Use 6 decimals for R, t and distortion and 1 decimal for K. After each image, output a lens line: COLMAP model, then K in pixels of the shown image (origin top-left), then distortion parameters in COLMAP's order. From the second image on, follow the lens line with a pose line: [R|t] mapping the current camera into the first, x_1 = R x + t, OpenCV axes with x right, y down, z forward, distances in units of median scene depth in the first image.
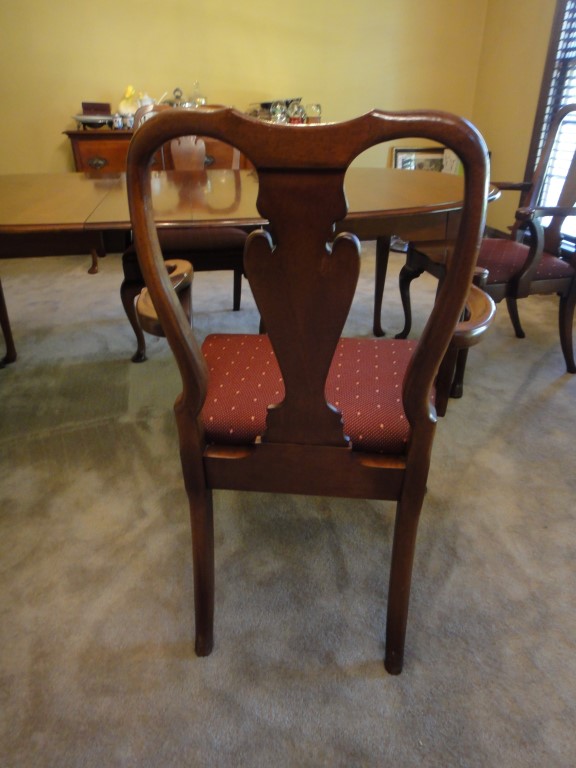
lens RADIAL K [[542.7, 0, 291.0], [0, 542.7, 388.9], [0, 0, 1]] dist [-0.003741, 0.005380]
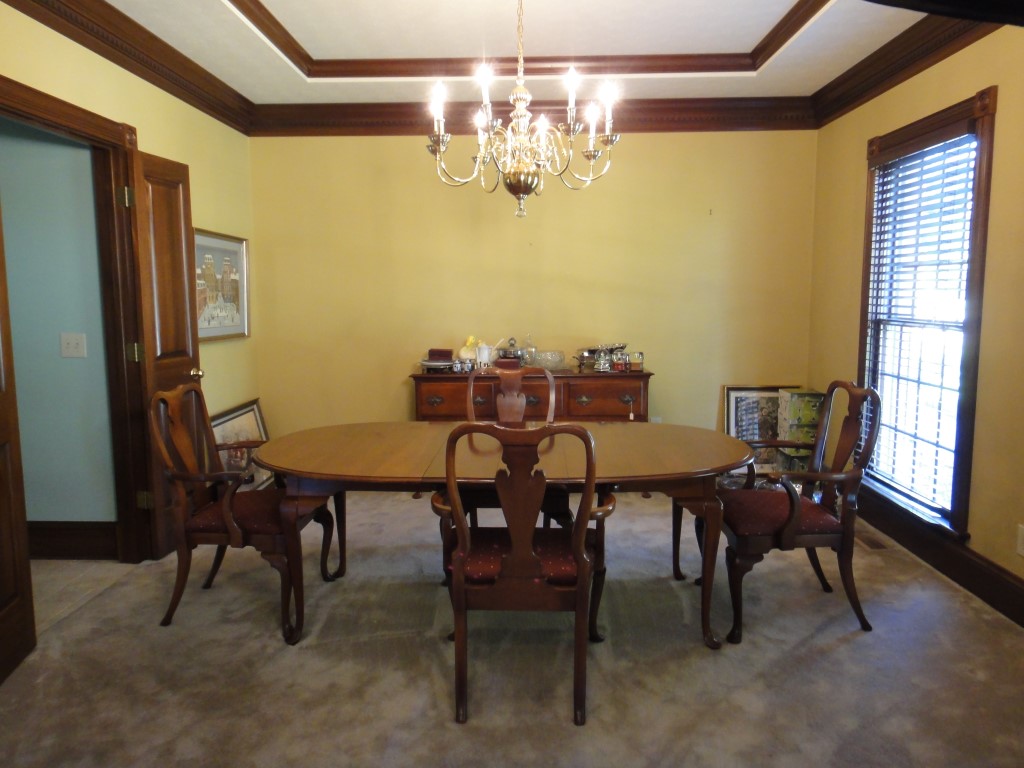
lens RADIAL K [[723.6, 0, 512.1], [0, 723.6, 375.5], [0, 0, 1]] dist [-0.003741, 0.005380]
pose [[0.978053, 0.018776, -0.207511, 0.174908], [-0.092405, 0.931719, -0.351227, 0.068833], [0.186747, 0.362693, 0.913006, -0.572891]]
